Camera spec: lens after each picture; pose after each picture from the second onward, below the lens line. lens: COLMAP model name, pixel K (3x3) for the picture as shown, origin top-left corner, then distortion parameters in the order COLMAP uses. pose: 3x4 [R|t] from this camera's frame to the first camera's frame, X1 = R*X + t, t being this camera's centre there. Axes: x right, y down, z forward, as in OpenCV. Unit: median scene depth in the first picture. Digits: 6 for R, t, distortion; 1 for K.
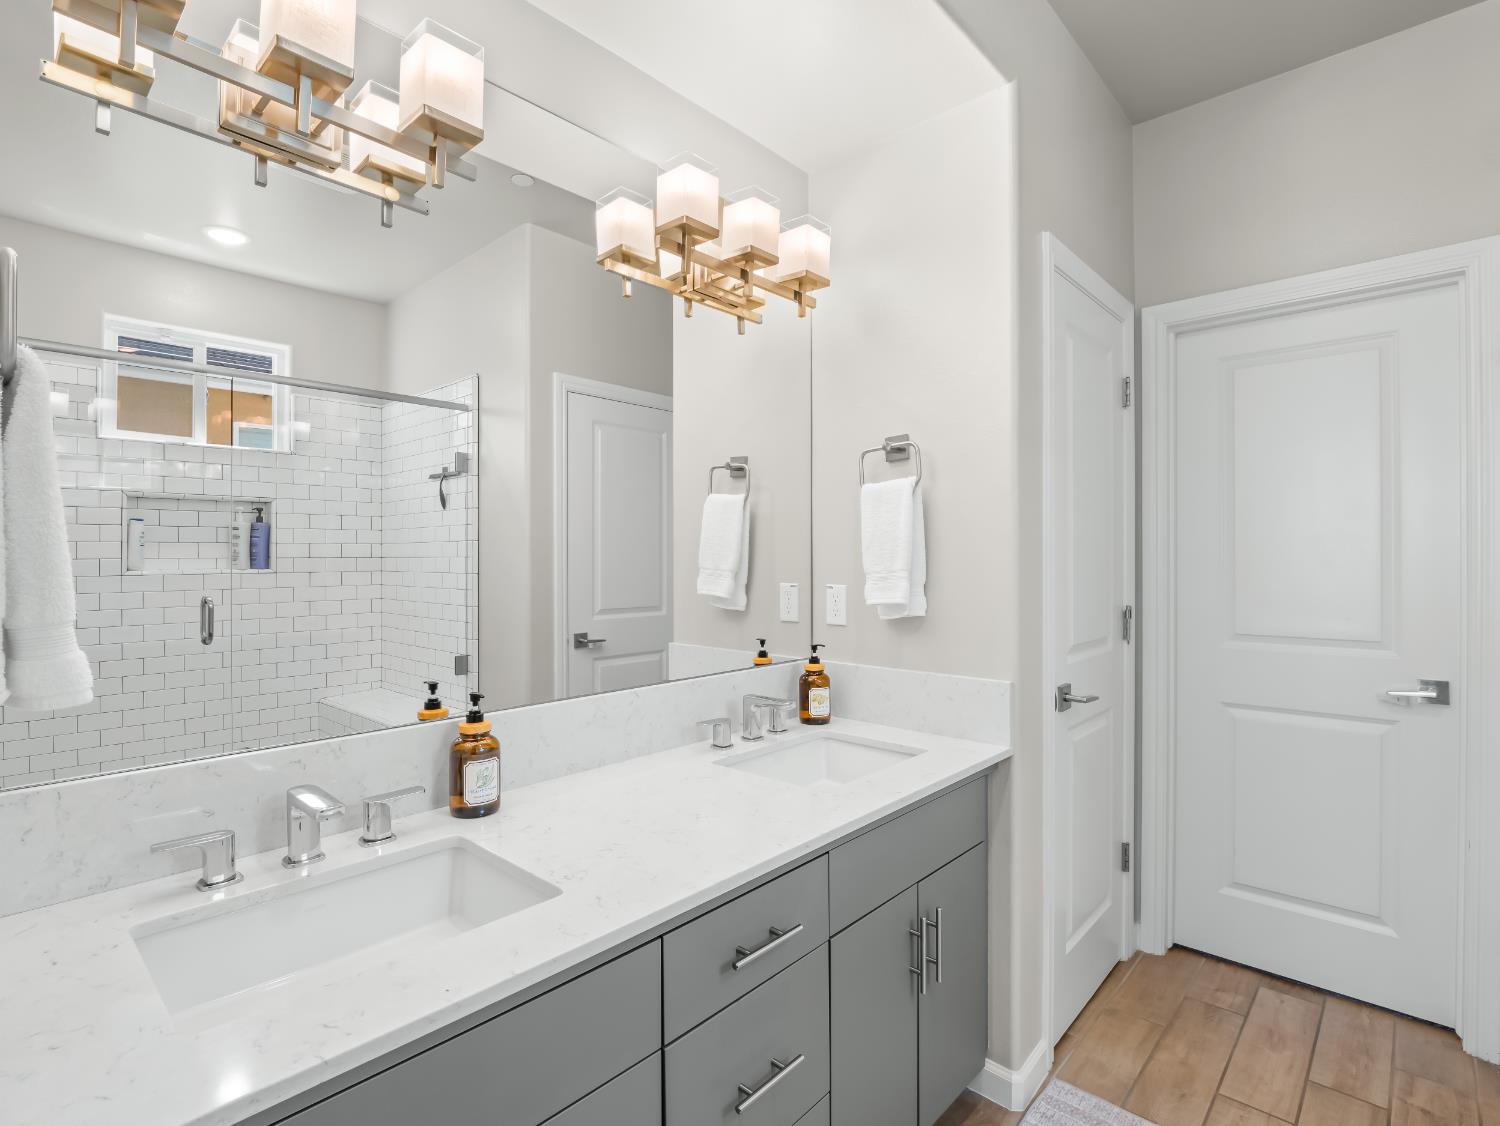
lens RADIAL K [[724.7, 0, 743.4], [0, 724.7, 560.9], [0, 0, 1]] dist [-0.015498, -0.001482]
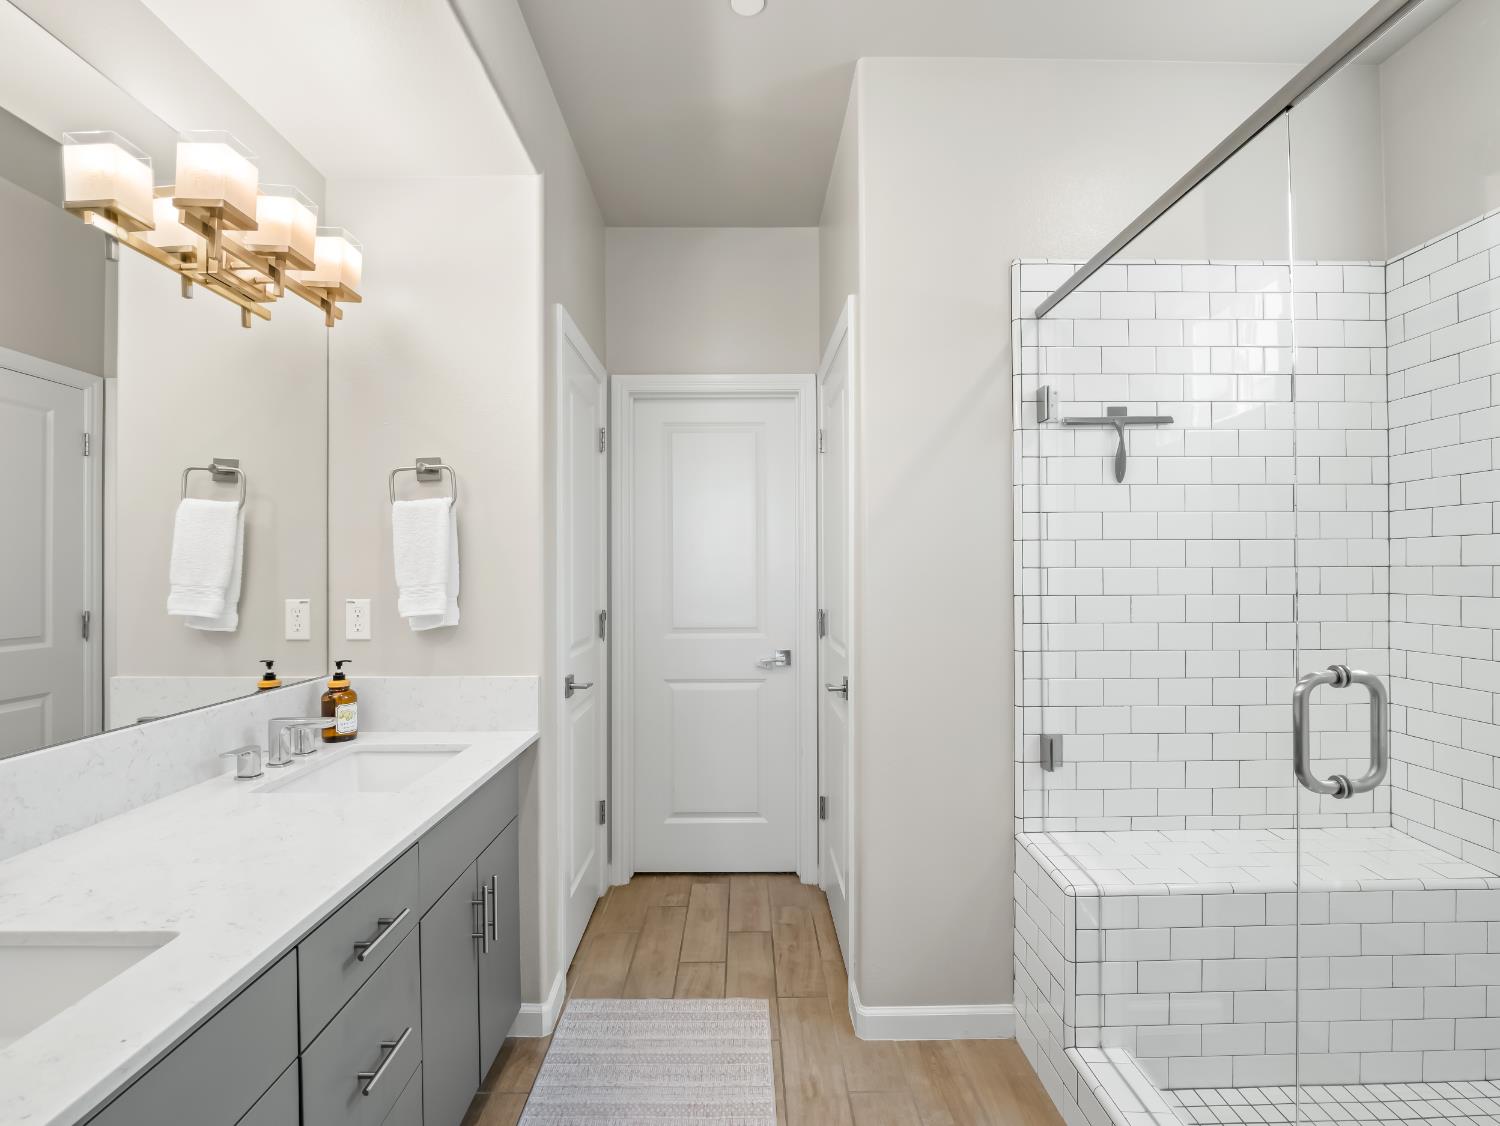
lens RADIAL K [[713.5, 0, 726.7], [0, 713.5, 570.6], [0, 0, 1]] dist [-0.001081, -0.015791]
pose [[0.740397, 0.000641, 0.672170, -0.168304], [0.003874, 0.999979, -0.005221, 0.000419], [-0.672159, 0.006469, 0.740379, -0.072999]]
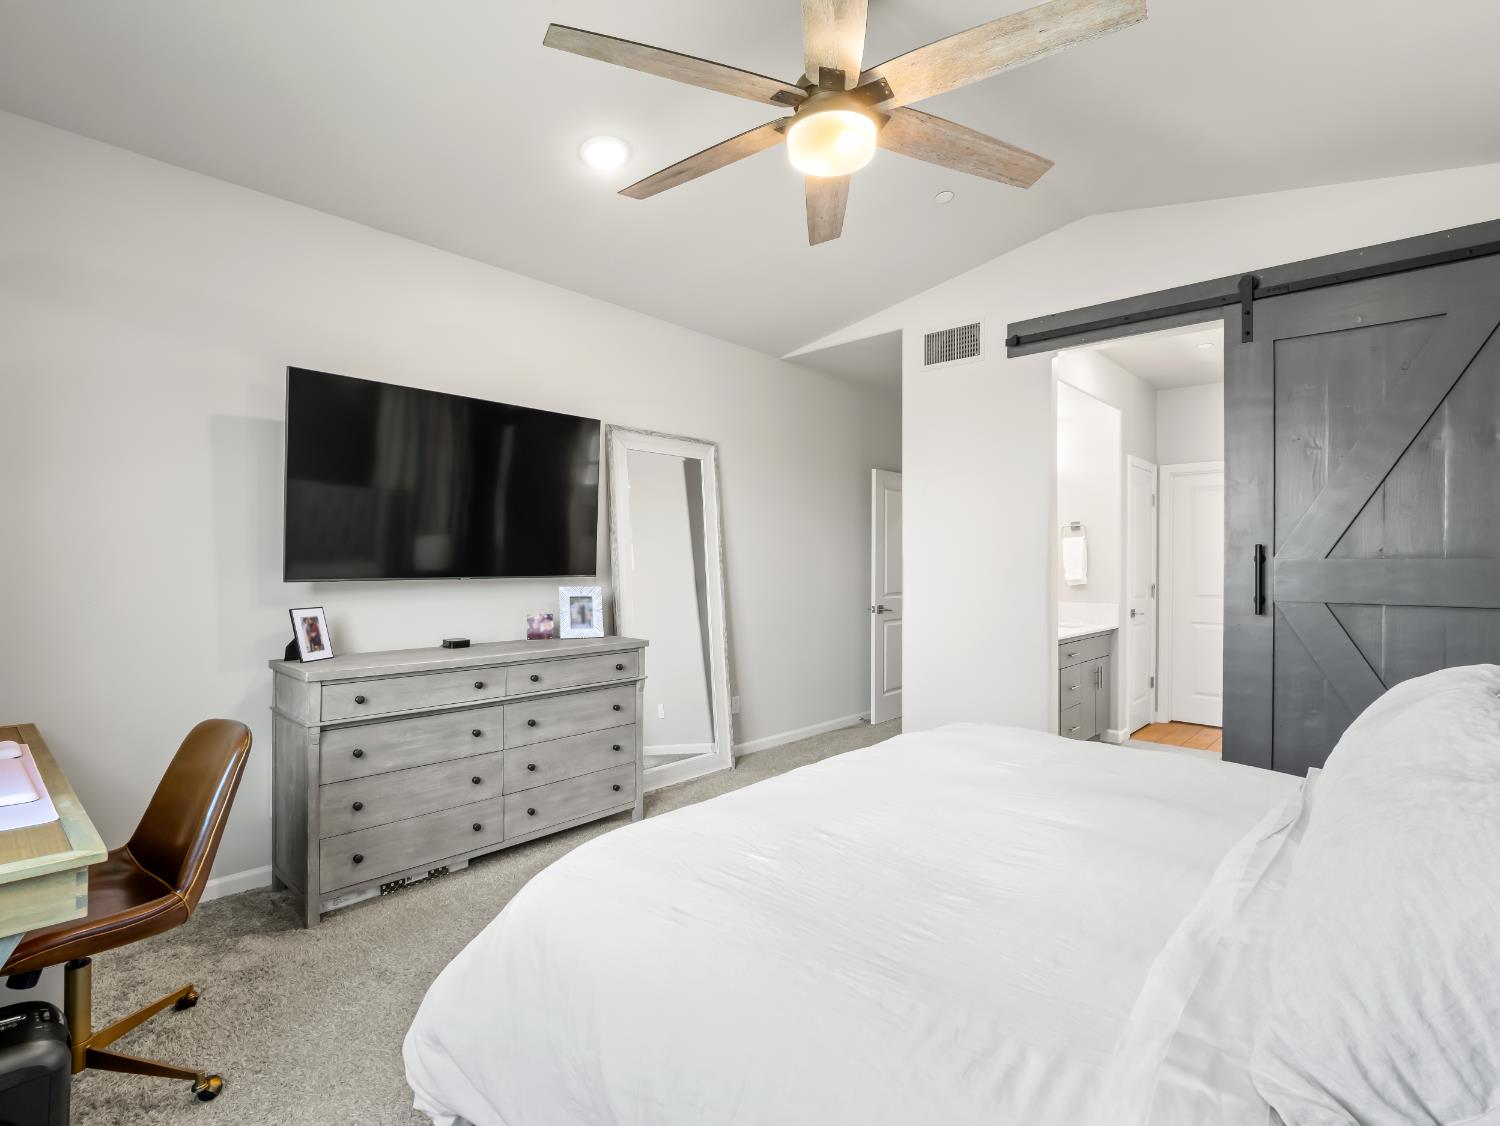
lens RADIAL K [[721.7, 0, 744.4], [0, 721.7, 557.9], [0, 0, 1]] dist [-0.002278, -0.009521]
pose [[0.999953, 0.009552, -0.001491, -1.097224], [-0.009561, 0.999937, -0.005815, -0.000021], [0.001435, 0.005829, 0.999982, -1.867963]]
